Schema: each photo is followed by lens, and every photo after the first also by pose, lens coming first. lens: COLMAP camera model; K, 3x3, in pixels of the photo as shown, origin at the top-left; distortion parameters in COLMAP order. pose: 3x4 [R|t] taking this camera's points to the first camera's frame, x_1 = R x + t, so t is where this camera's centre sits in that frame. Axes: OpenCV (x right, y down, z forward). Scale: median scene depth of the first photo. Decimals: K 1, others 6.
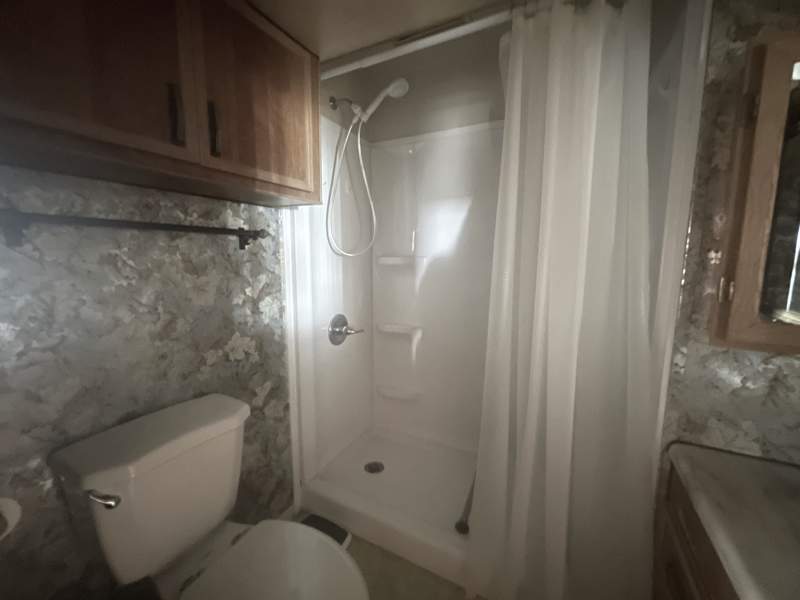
lens RADIAL K [[323.0, 0, 399.2], [0, 323.0, 299.1], [0, 0, 1]] dist [-0.008432, 0.000124]
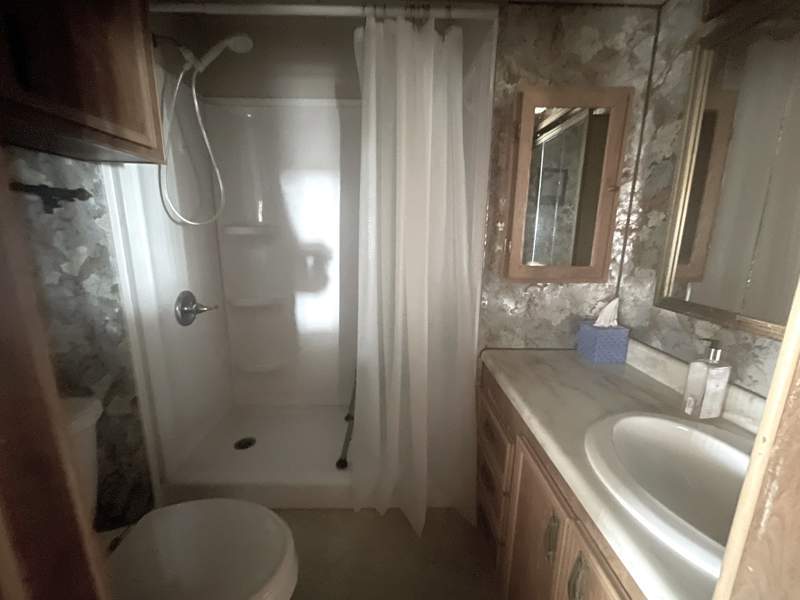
lens RADIAL K [[323.0, 0, 399.2], [0, 323.0, 299.5], [0, 0, 1]] dist [-0.008432, 0.000124]
pose [[0.877192, -0.094224, 0.470803, -0.143458], [0.056535, 0.994004, 0.093599, 0.031743], [-0.476799, -0.055487, 0.877259, -0.103905]]
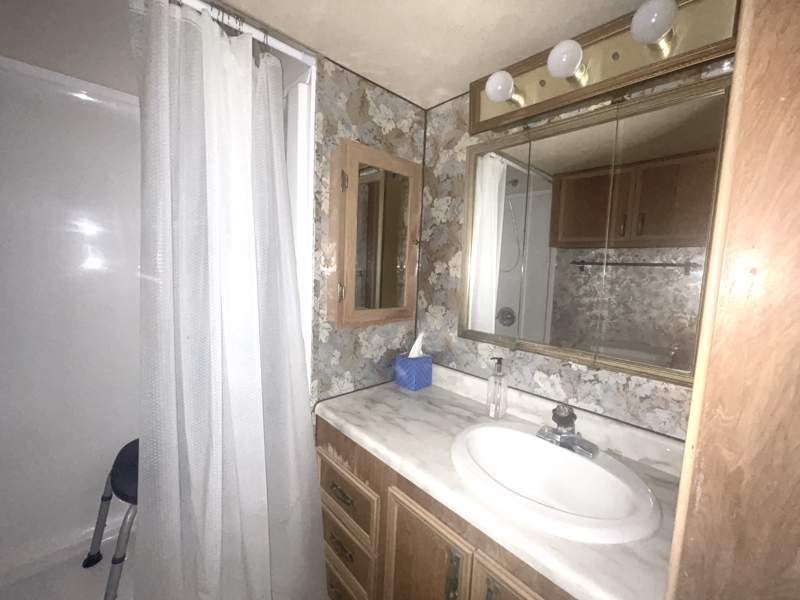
lens RADIAL K [[323.0, 0, 401.7], [0, 323.0, 298.7], [0, 0, 1]] dist [-0.008432, 0.000124]
pose [[0.328905, -0.077058, 0.941214, -0.224369], [0.087336, 0.994876, 0.050932, -0.030738], [-0.940316, 0.065450, 0.333949, 0.115526]]
